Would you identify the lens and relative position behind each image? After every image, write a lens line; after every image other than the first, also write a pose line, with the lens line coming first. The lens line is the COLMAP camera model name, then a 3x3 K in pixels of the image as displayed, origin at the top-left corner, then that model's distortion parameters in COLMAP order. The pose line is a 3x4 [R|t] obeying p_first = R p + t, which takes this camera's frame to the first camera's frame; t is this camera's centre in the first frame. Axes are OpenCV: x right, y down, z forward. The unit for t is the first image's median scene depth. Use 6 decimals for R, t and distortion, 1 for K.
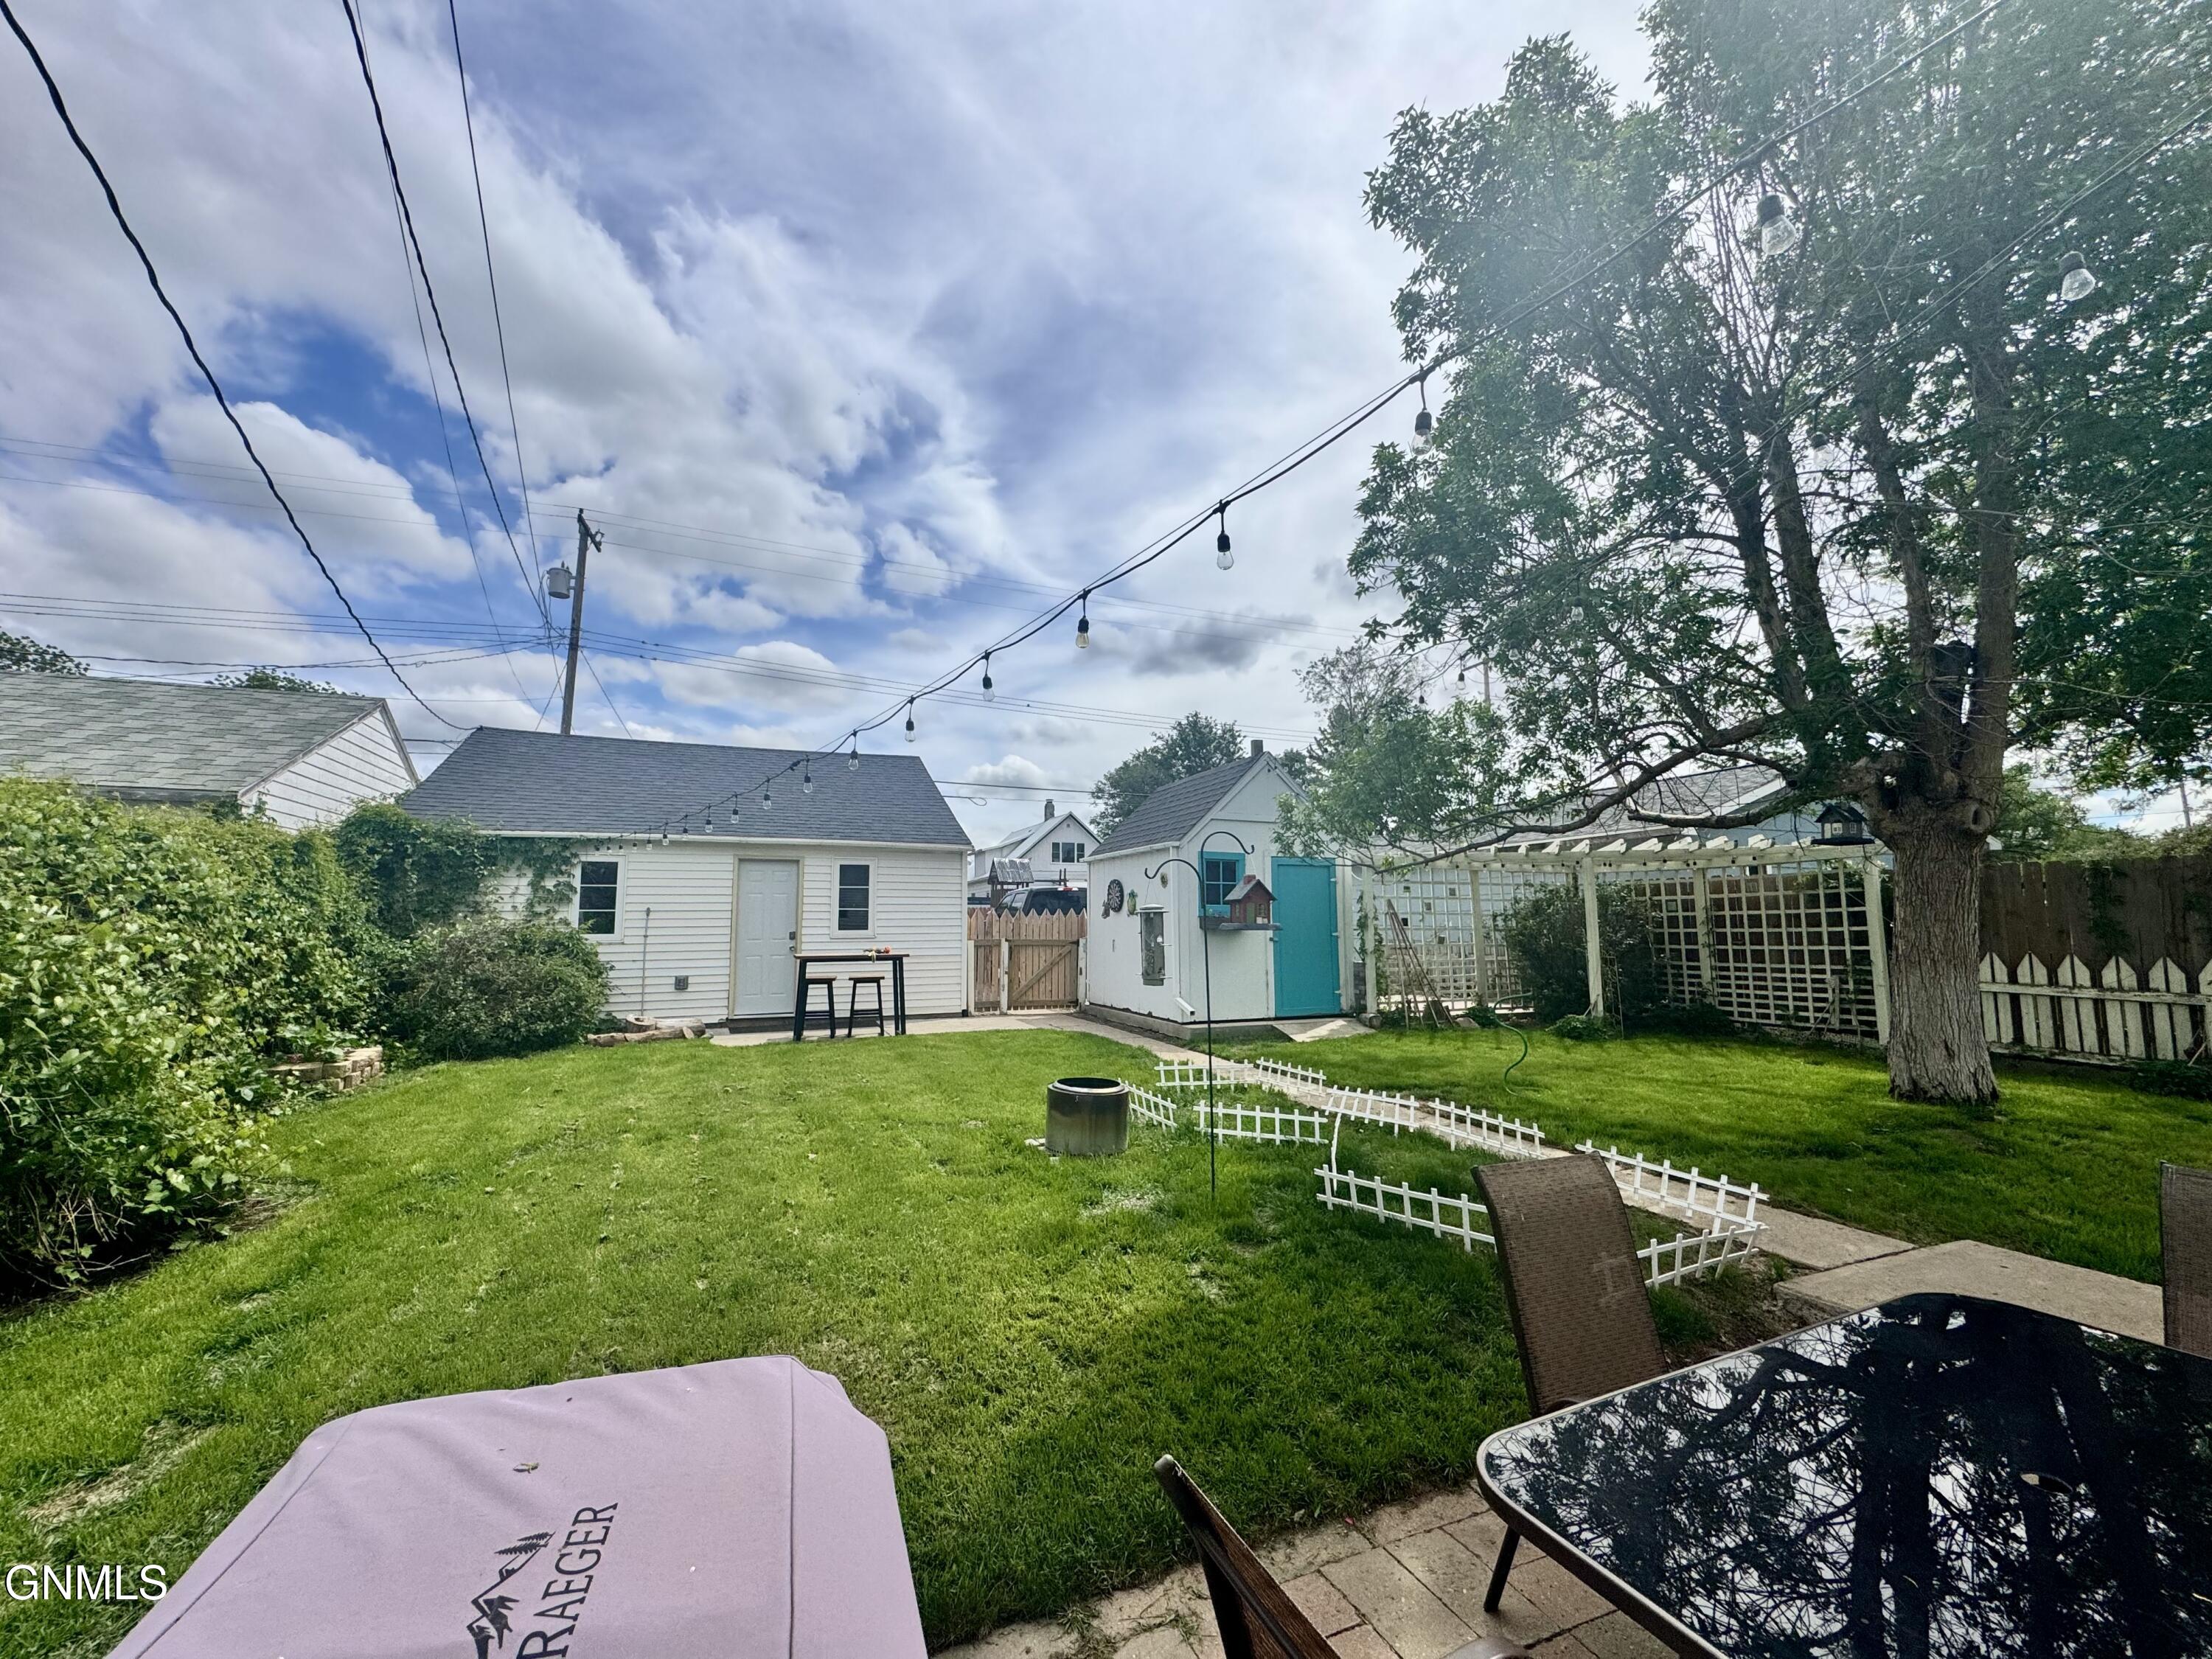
lens RADIAL K [[884.3, 0, 1104.6], [0, 884.3, 831.7], [0, 0, 1]] dist [-0.002889, 0.001163]
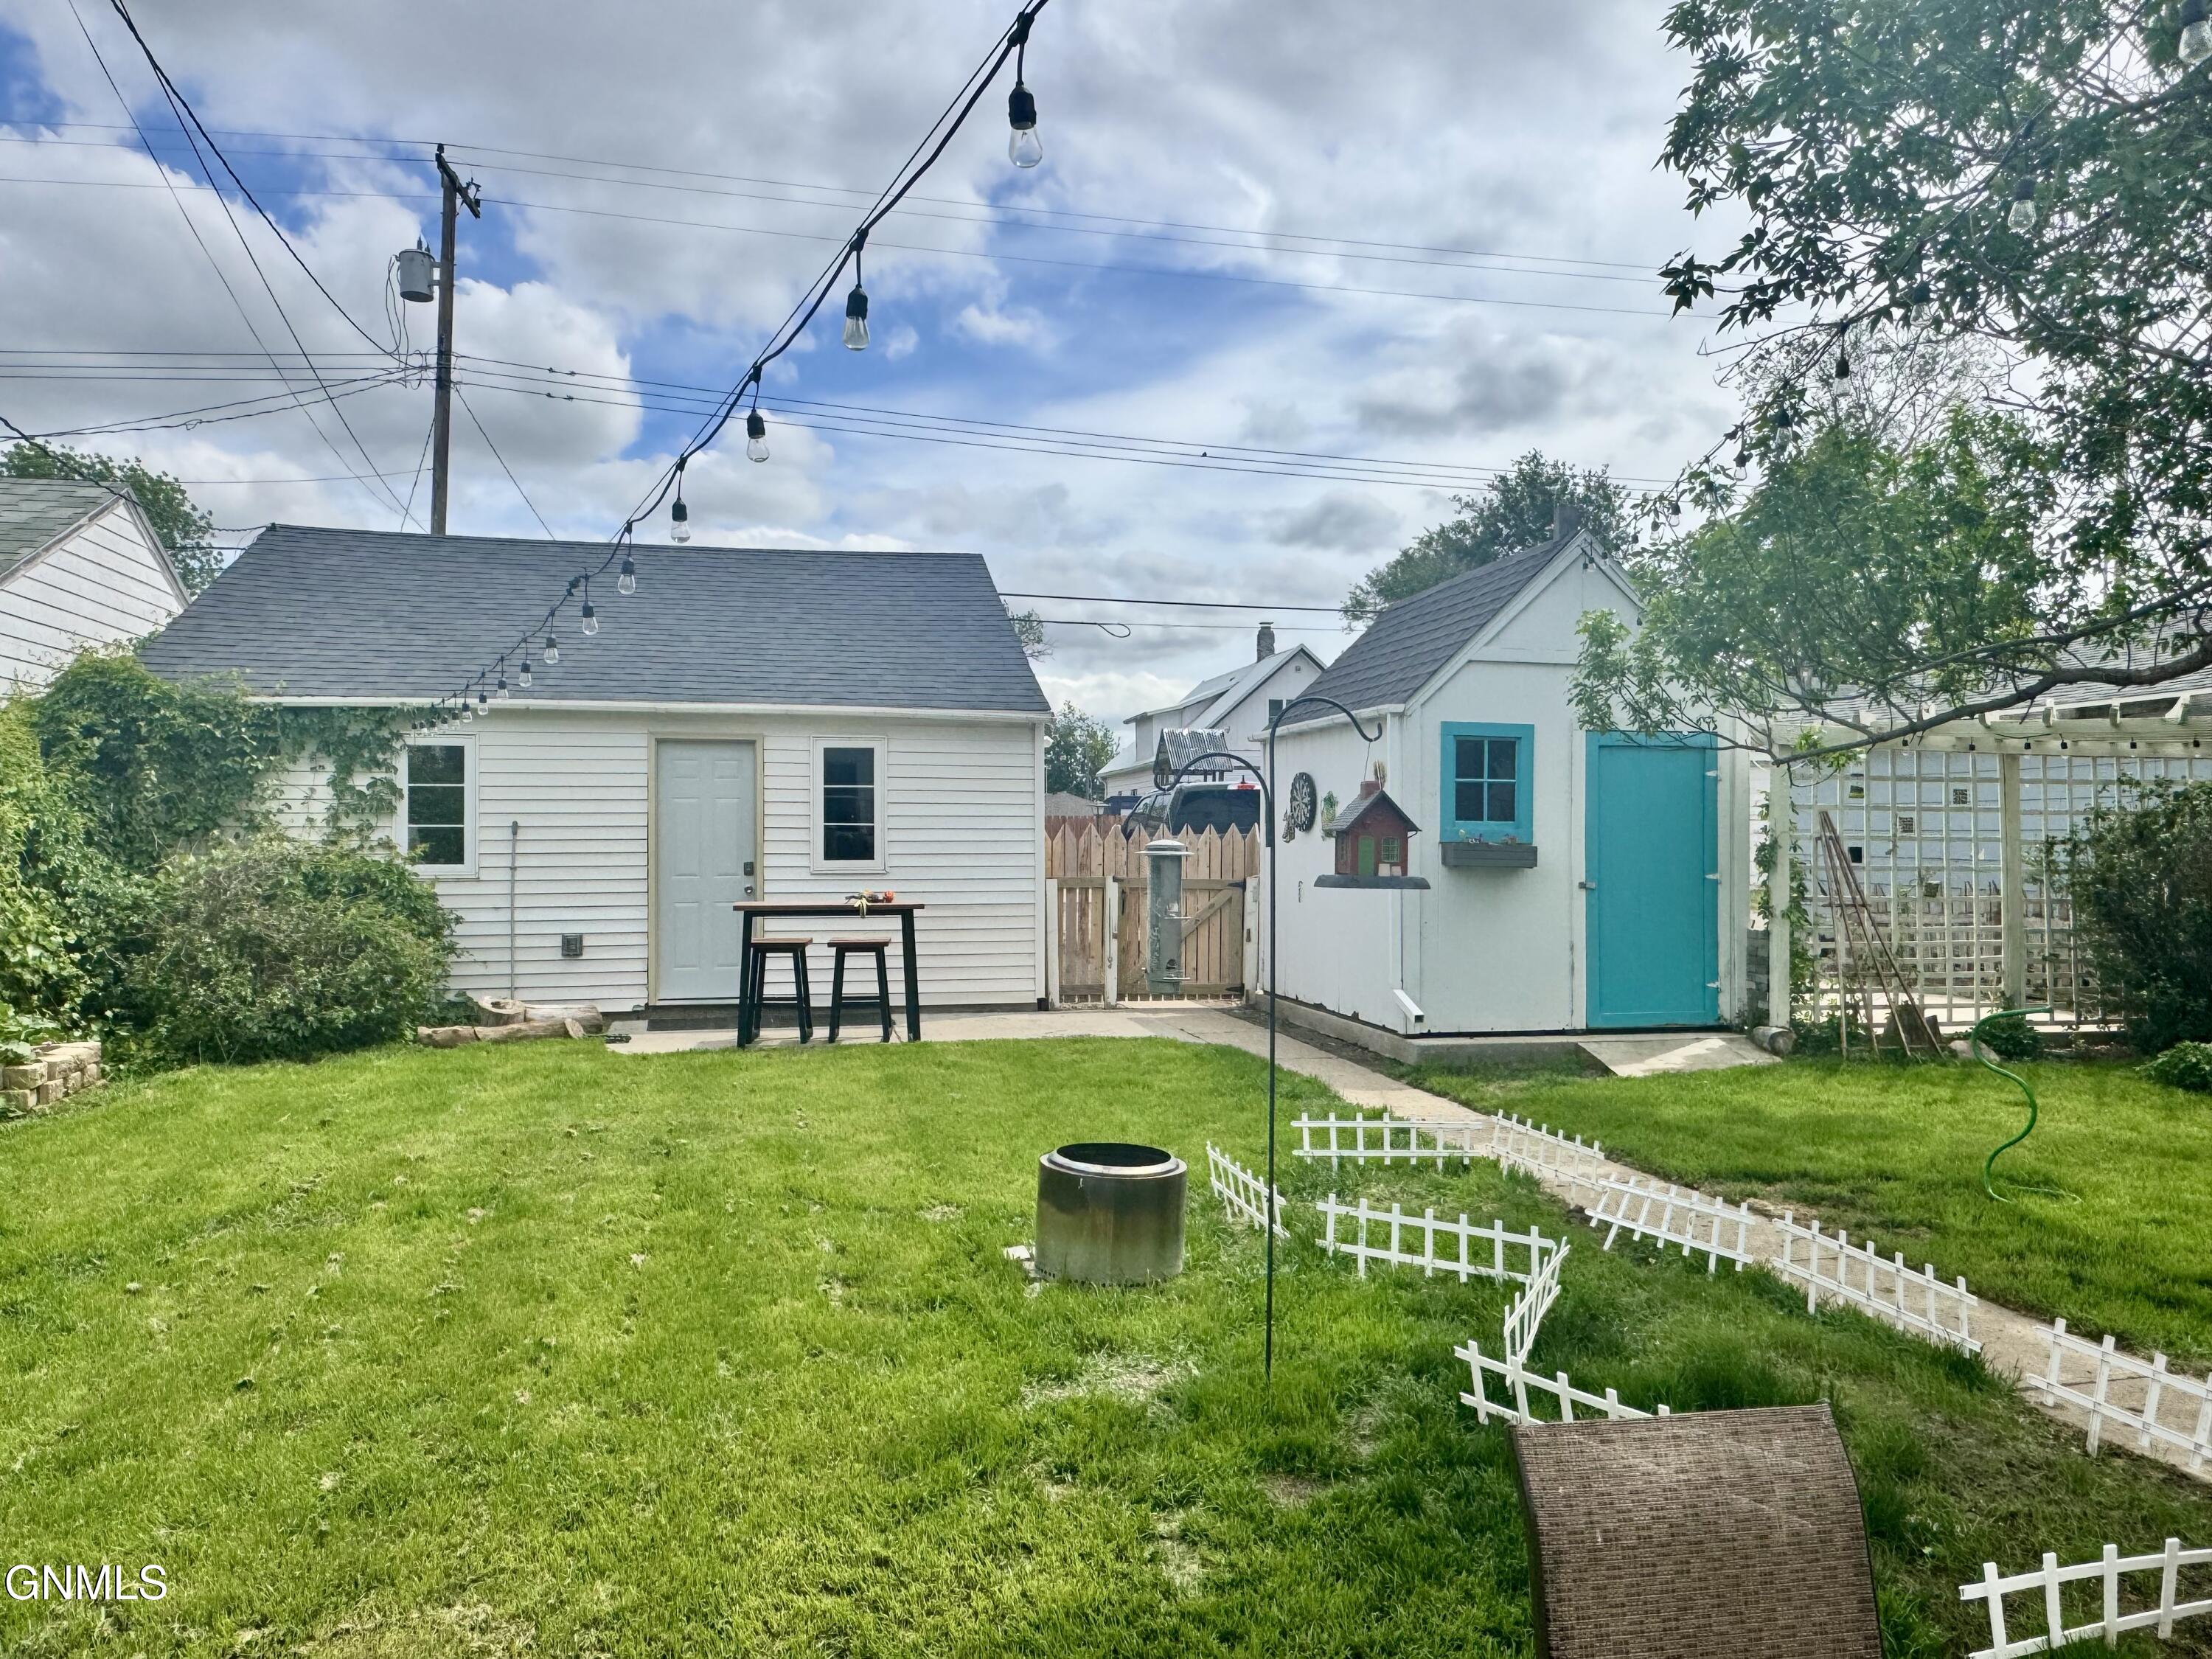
lens RADIAL K [[1548.2, 0, 1109.3], [0, 1548.2, 830.5], [0, 0, 1]] dist [0.002701, -0.007032]
pose [[0.983937, 0.005105, -0.178444, 0.091149], [0.012331, 0.995260, 0.096463, -0.006273], [0.178090, -0.097114, 0.979210, 0.043843]]
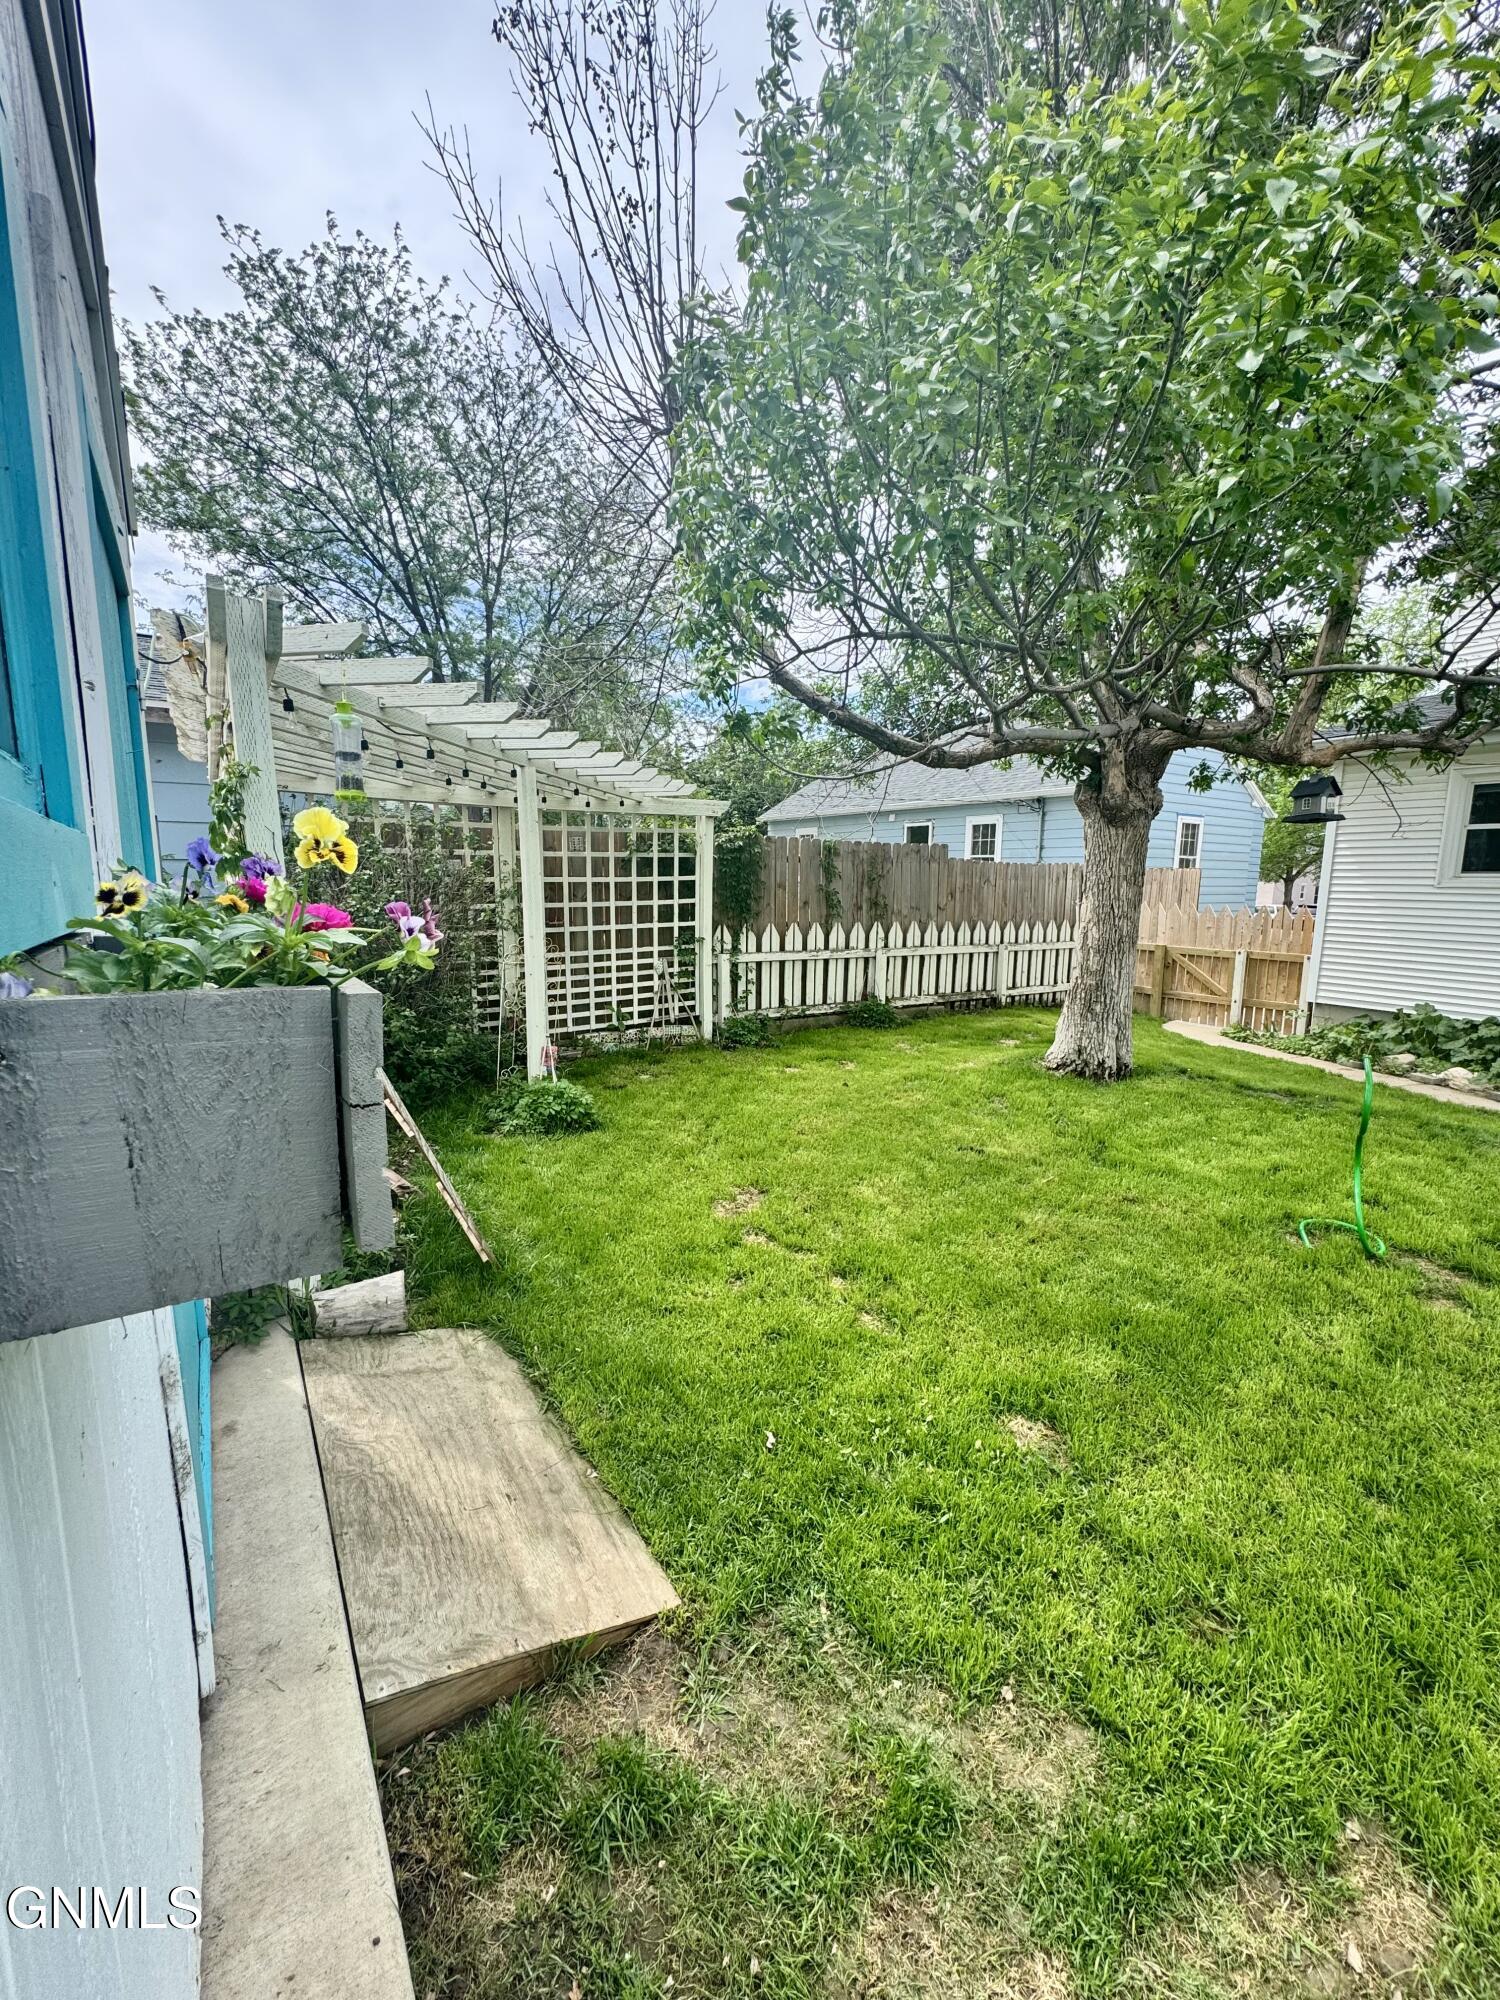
lens RADIAL K [[799.5, 0, 748.8], [0, 799.5, 994.9], [0, 0, 1]] dist [-0.002889, 0.001163]
pose [[-0.210814, -0.139469, 0.967526, 0.087159], [-0.111881, 0.986708, 0.117857, 0.106258], [-0.971102, -0.083401, -0.223616, 1.158148]]
